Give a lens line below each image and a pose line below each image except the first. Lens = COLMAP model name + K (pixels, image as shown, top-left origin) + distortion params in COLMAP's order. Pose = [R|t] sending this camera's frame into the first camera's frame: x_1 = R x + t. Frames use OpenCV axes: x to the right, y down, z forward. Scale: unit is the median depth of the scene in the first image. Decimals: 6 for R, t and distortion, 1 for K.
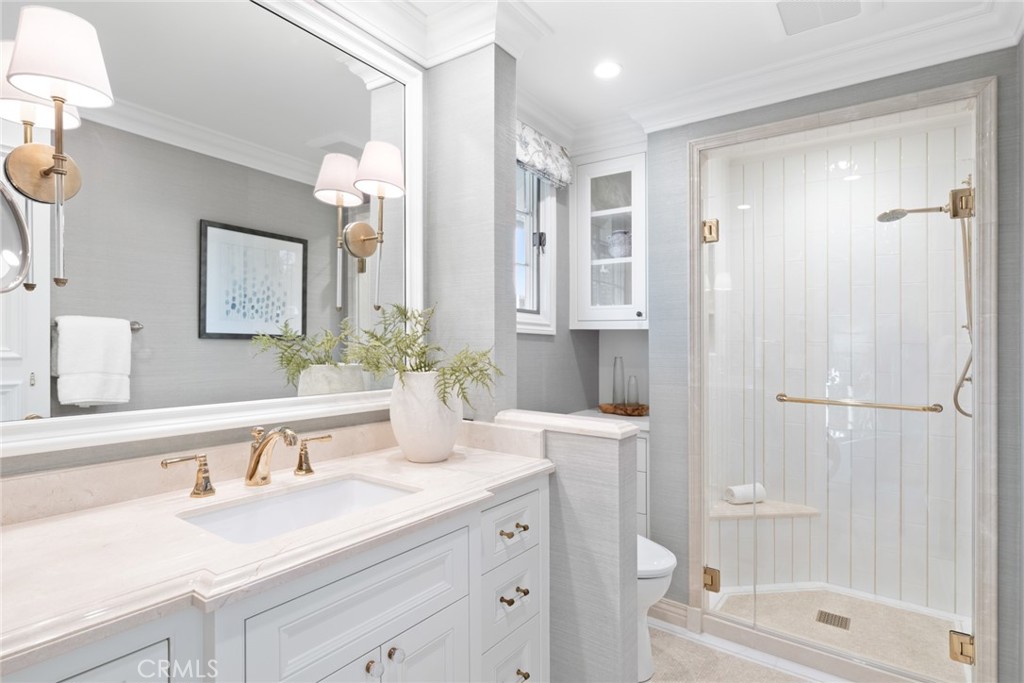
lens RADIAL K [[530.8, 0, 512.7], [0, 530.8, 341.5], [0, 0, 1]] dist [0.001615, 0.000064]
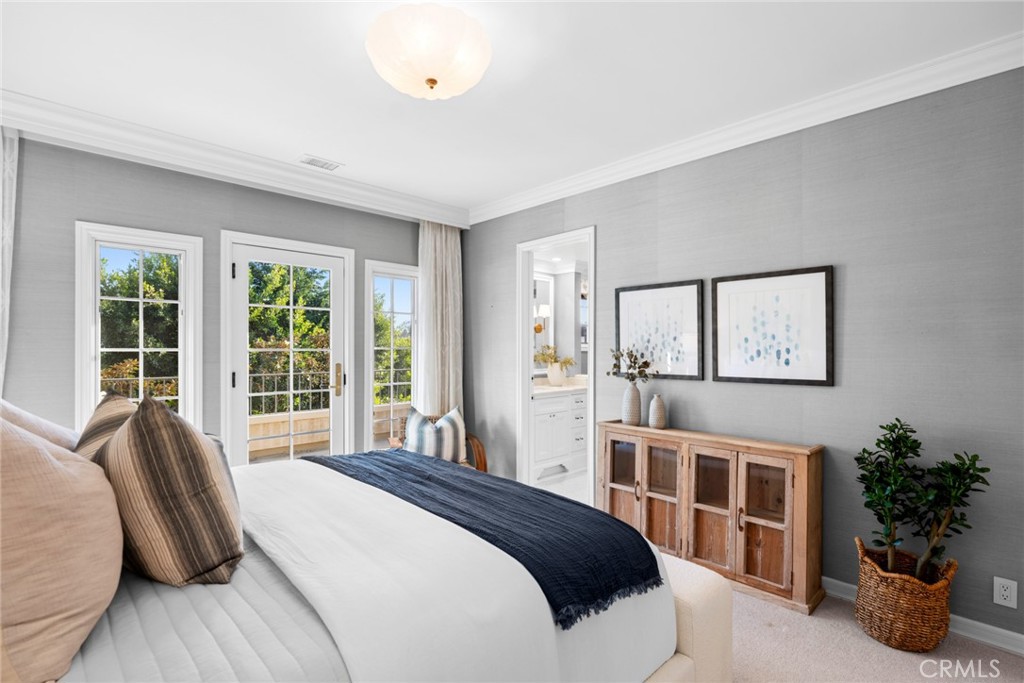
lens RADIAL K [[468.3, 0, 509.6], [0, 468.3, 346.0], [0, 0, 1]] dist [0.003651, 0.000359]
pose [[0.980435, -0.001202, -0.196840, 0.155349], [0.001326, 0.999999, 0.000500, -0.063957], [0.196839, -0.000751, 0.980436, -2.139782]]
